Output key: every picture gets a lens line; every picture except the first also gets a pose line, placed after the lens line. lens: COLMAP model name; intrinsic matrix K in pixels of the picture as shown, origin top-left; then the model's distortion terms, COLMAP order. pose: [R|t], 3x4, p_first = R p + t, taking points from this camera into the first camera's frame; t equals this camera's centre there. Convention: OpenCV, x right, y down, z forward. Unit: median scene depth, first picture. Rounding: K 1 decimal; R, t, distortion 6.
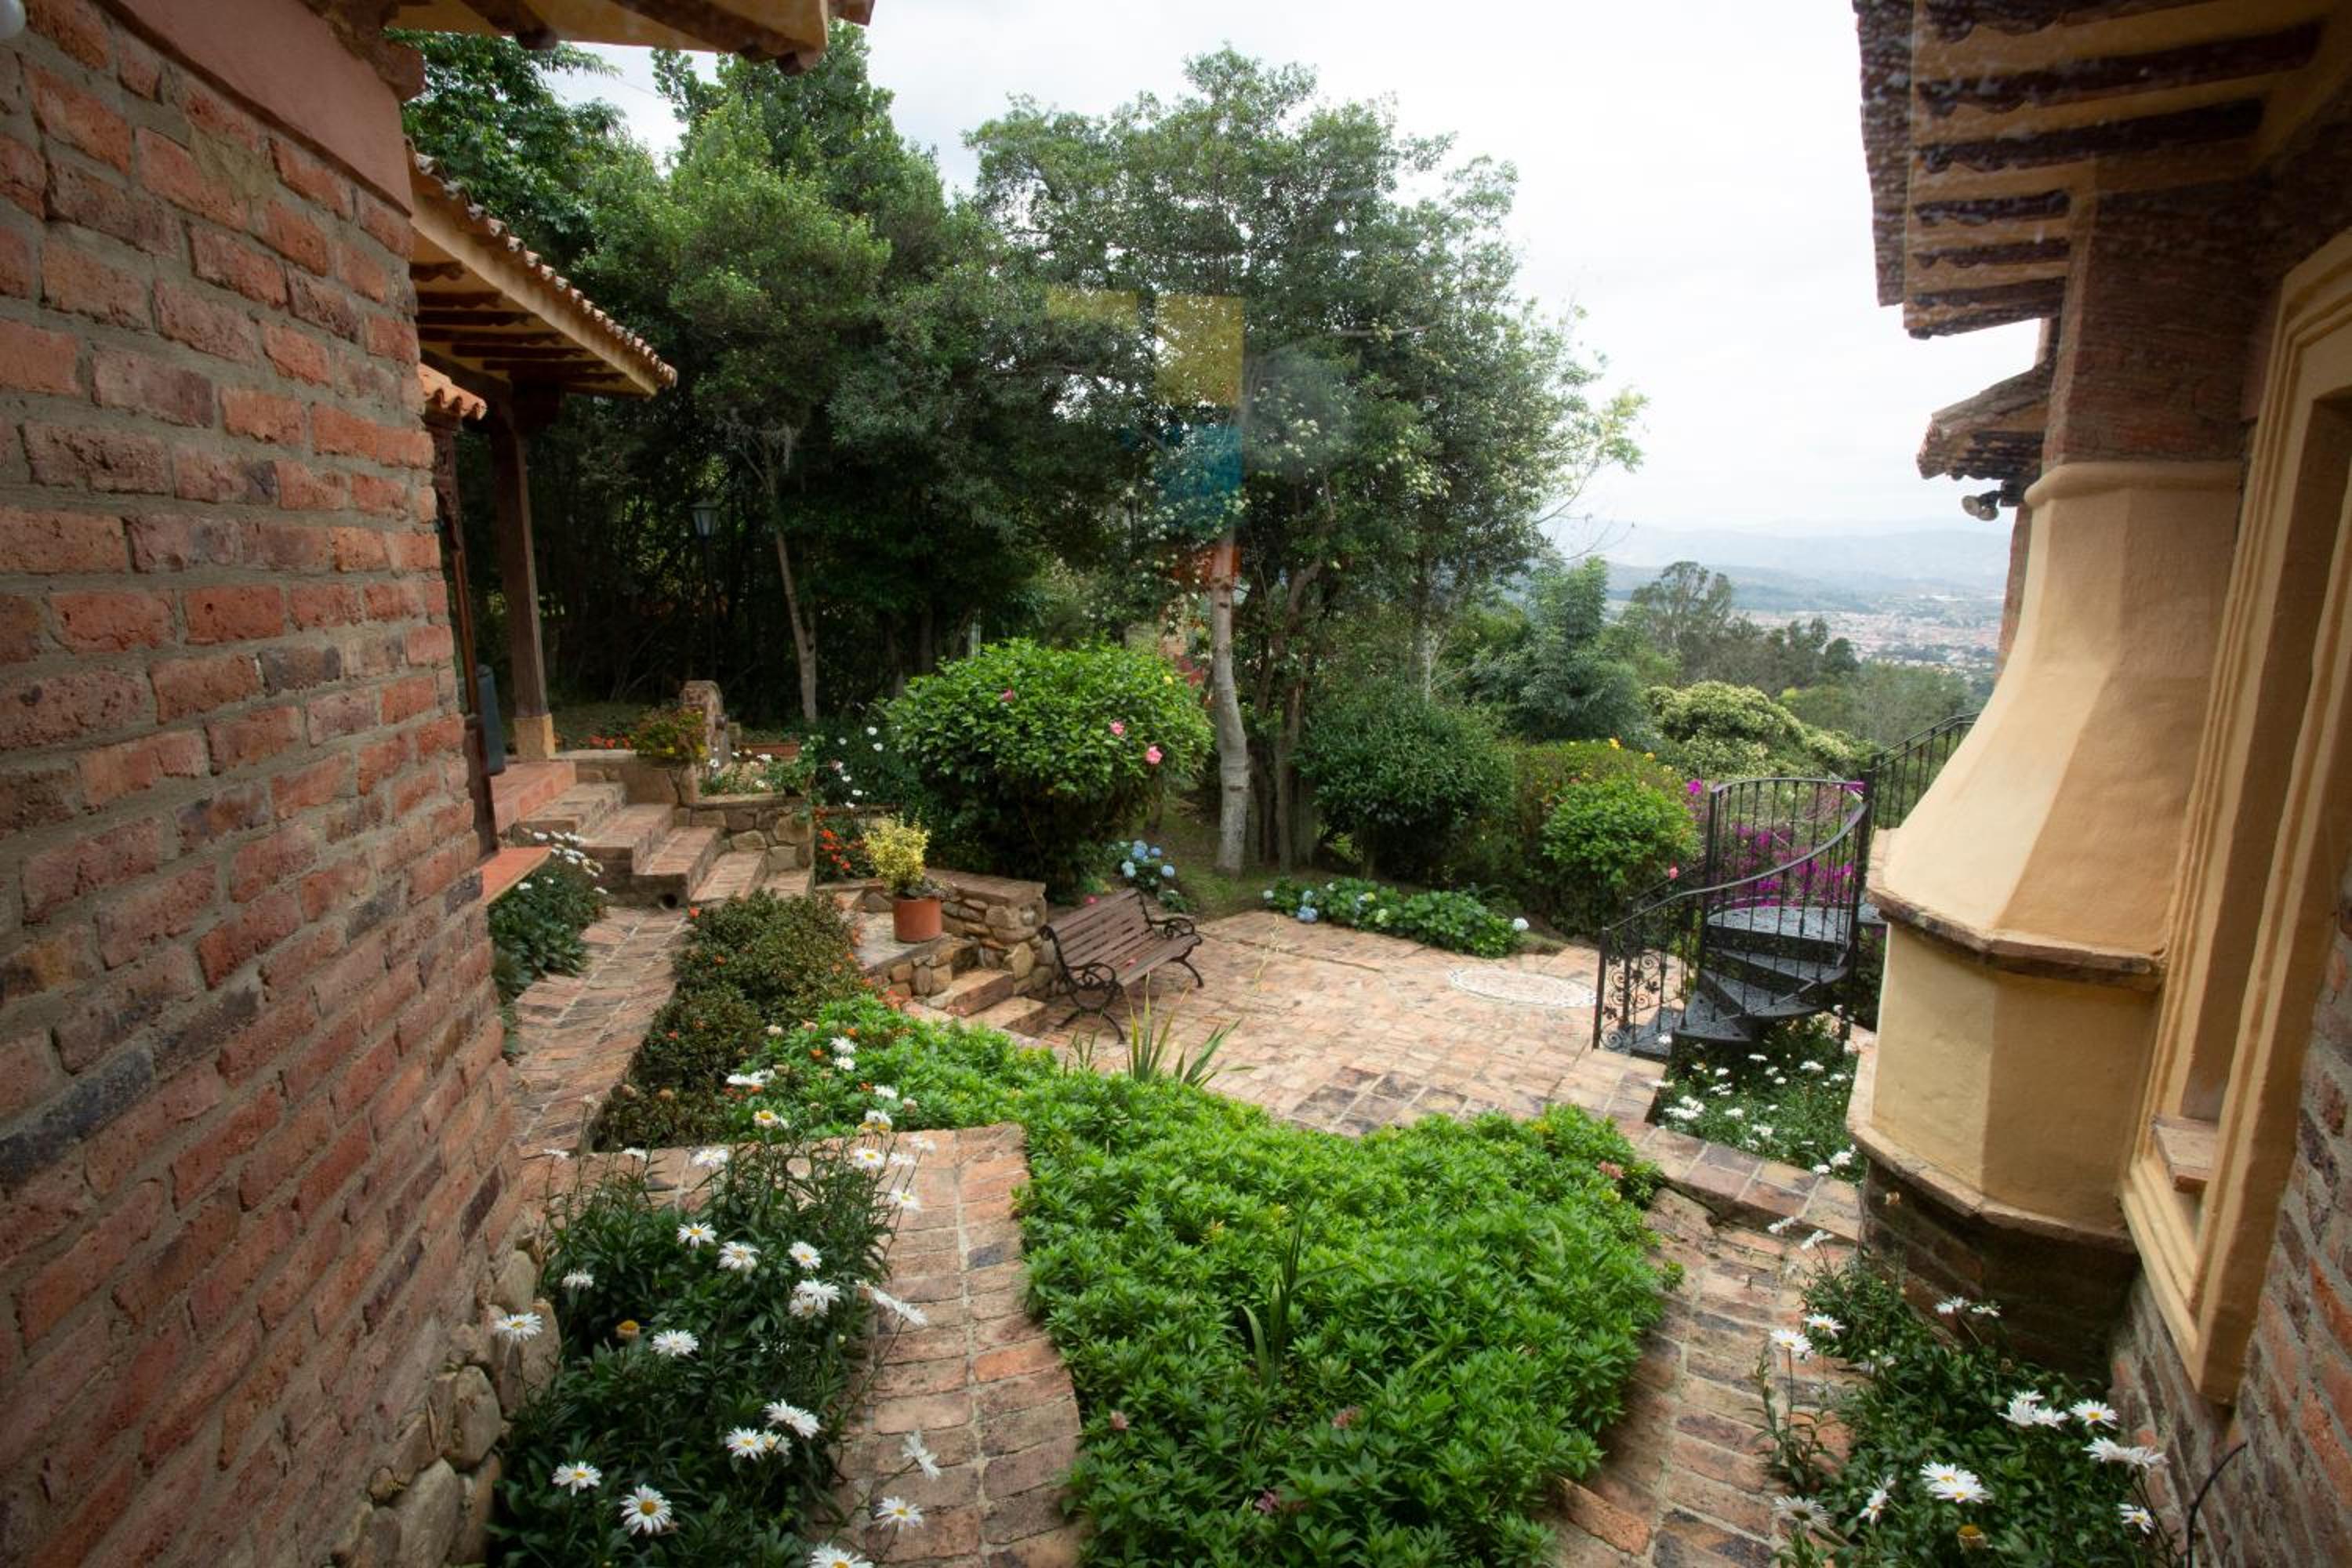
lens RADIAL K [[1136.6, 0, 1176.0], [0, 1136.6, 784.0], [0, 0, 1]] dist [-0.088527, 0.000218]
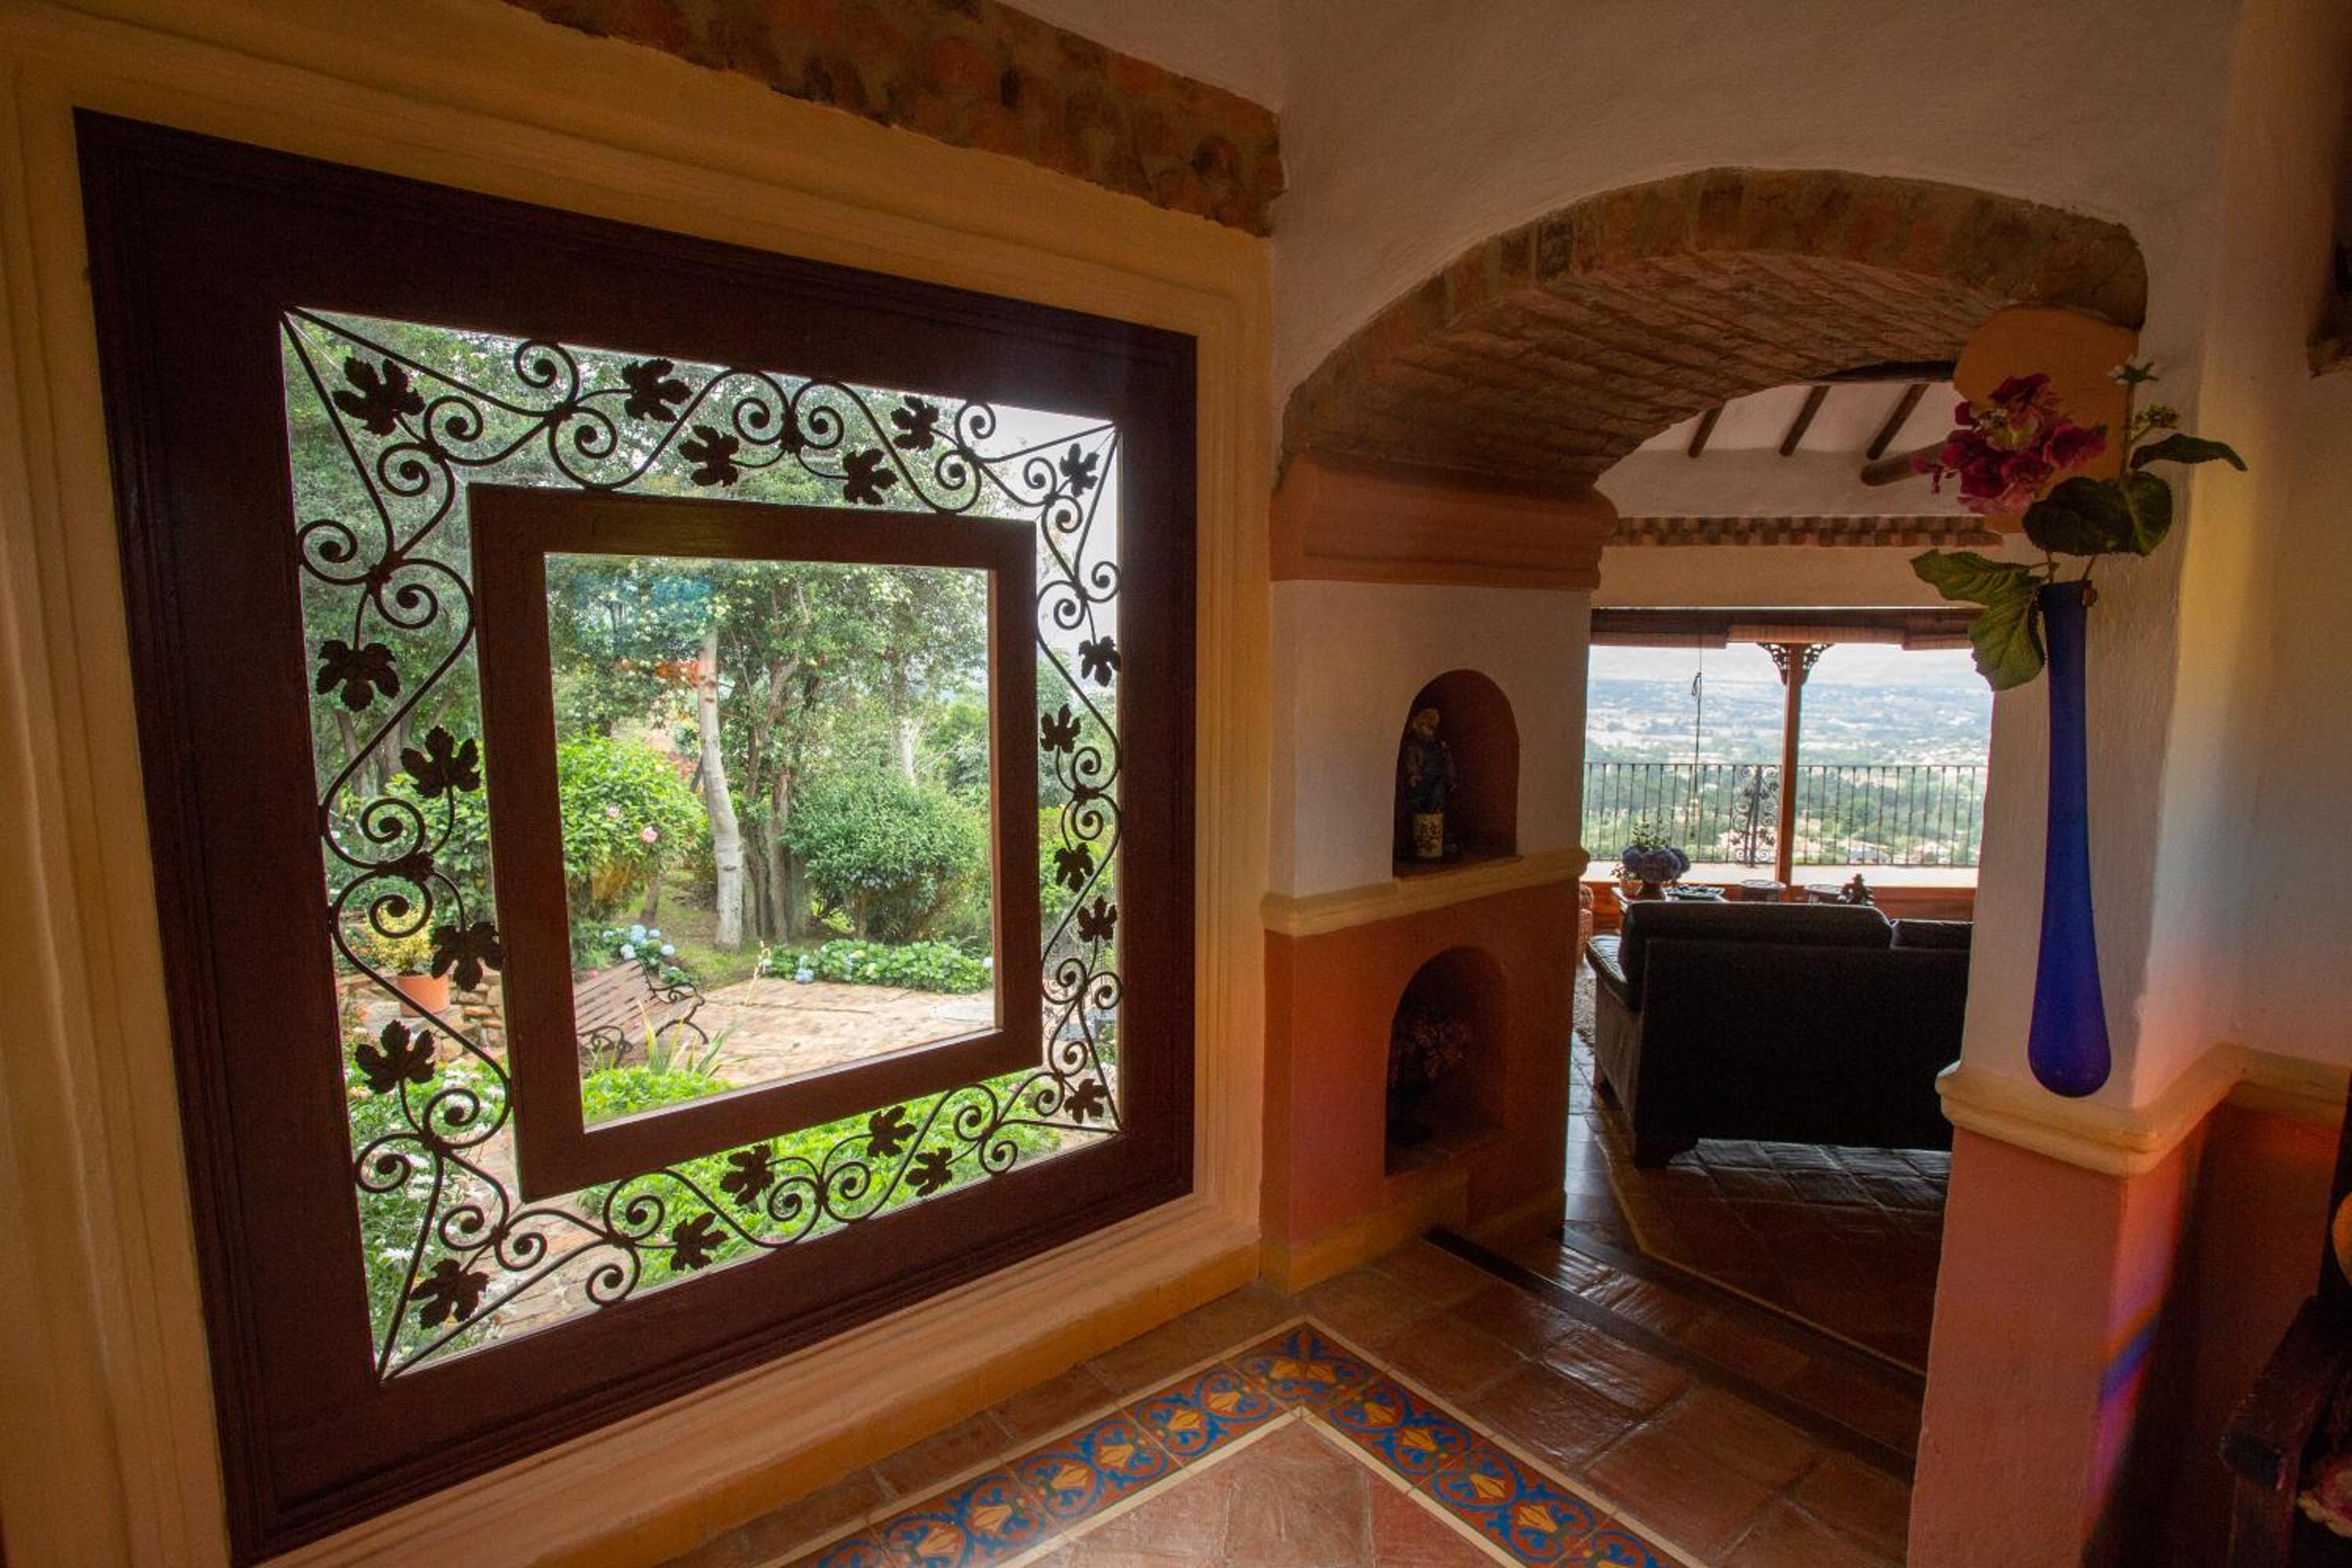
lens RADIAL K [[1141.1, 0, 1176.0], [0, 1141.1, 784.0], [0, 0, 1]] dist [-0.118999, 0.083099]
pose [[0.907893, -0.045228, 0.416754, -0.003333], [0.078122, 0.995001, -0.062206, 0.025374], [-0.411858, 0.089034, 0.906888, -0.159125]]
